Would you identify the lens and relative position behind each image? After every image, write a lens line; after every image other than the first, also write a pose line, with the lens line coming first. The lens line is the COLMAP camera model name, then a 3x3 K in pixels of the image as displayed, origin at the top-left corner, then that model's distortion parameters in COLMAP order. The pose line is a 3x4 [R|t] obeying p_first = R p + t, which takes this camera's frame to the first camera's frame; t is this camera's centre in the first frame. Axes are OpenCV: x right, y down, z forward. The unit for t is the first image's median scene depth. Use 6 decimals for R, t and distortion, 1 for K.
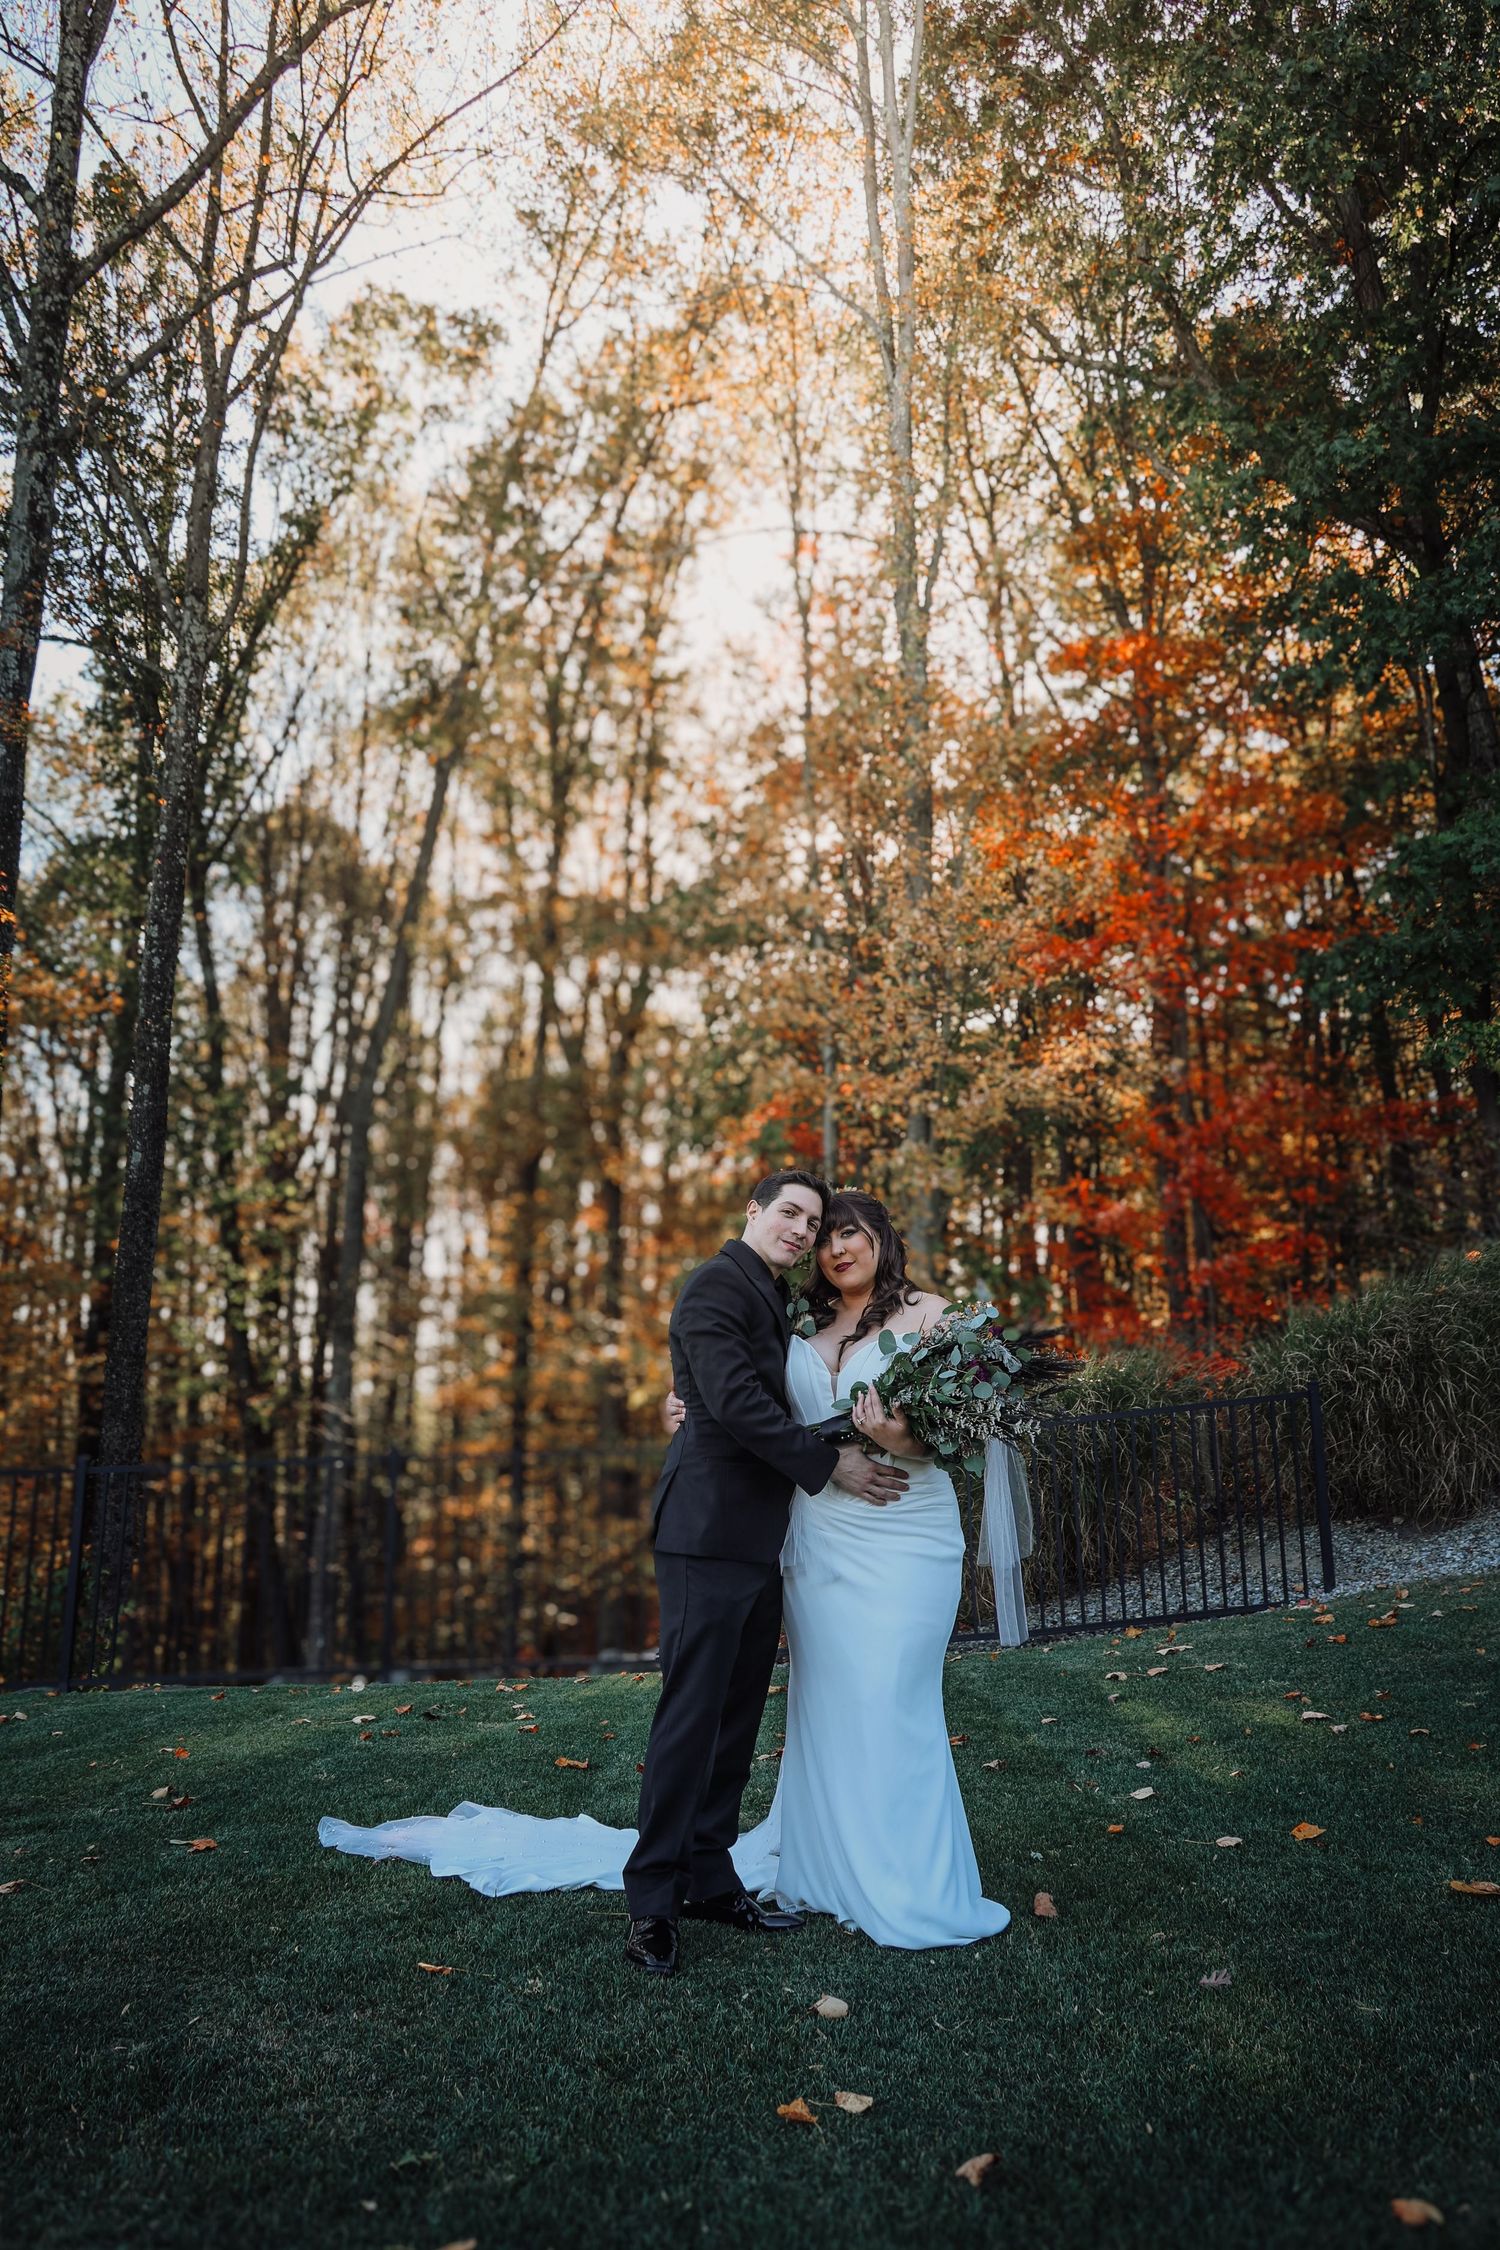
lens RADIAL K [[1568.7, 0, 750.0], [0, 1568.7, 1125.0], [0, 0, 1]] dist [-0.009677, -0.000900]
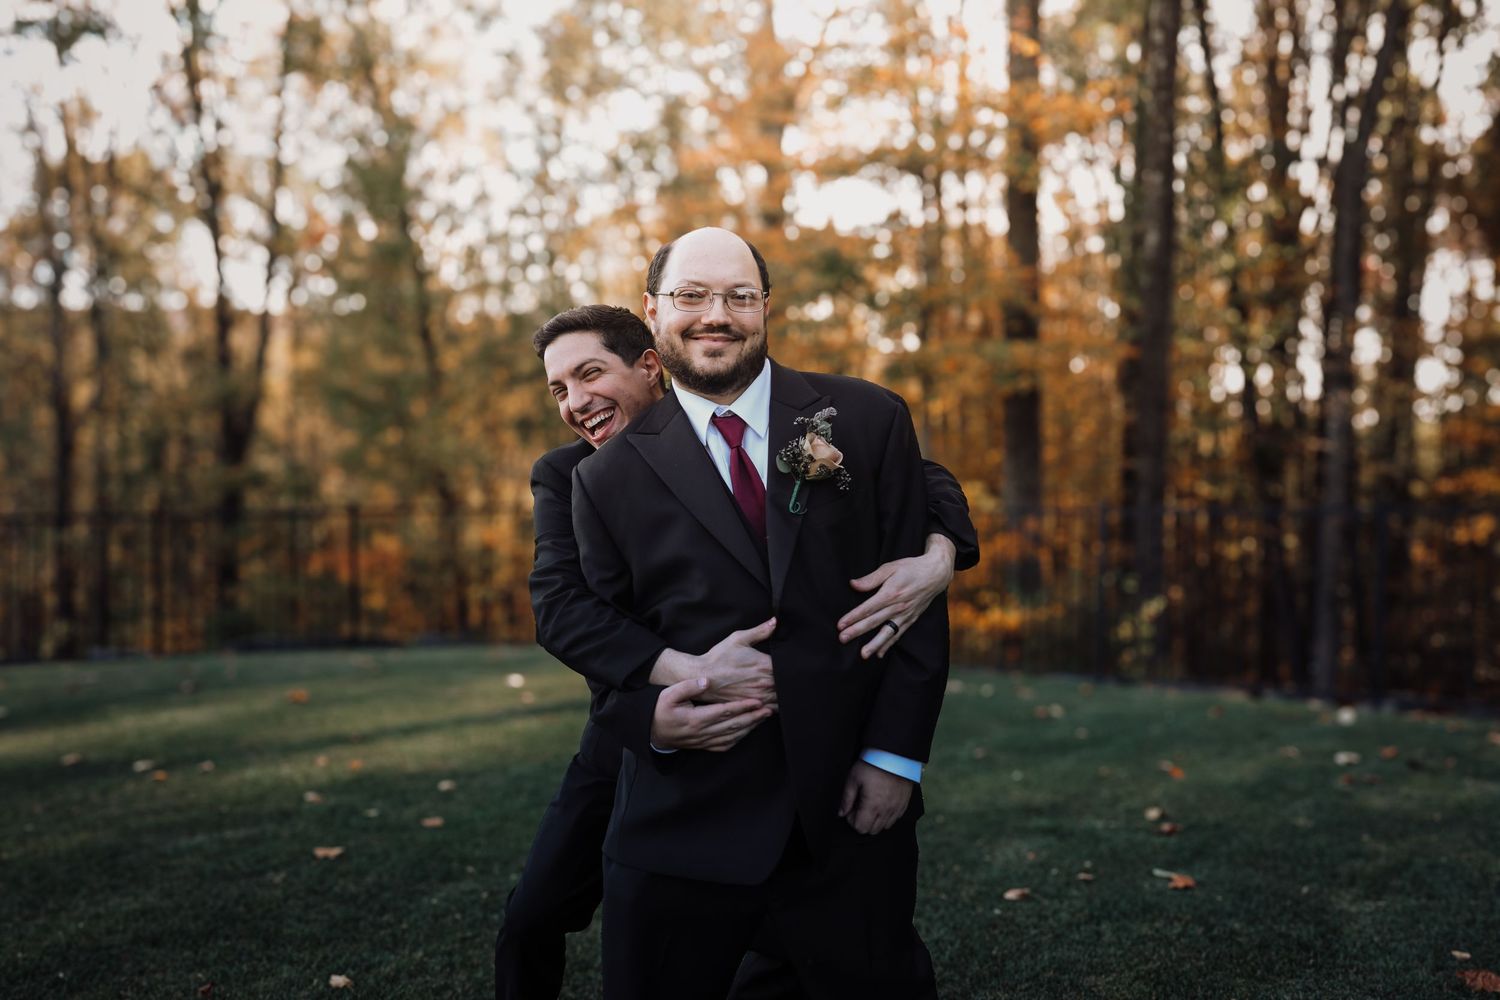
lens RADIAL K [[1244.2, 0, 750.0], [0, 1244.2, 500.0], [0, 0, 1]] dist [0.061262, -0.115663]
pose [[0.764165, 0.039637, -0.643802, -0.012662], [0.115286, 0.973645, 0.196784, -0.032830], [0.634635, -0.224597, 0.739456, 0.203940]]
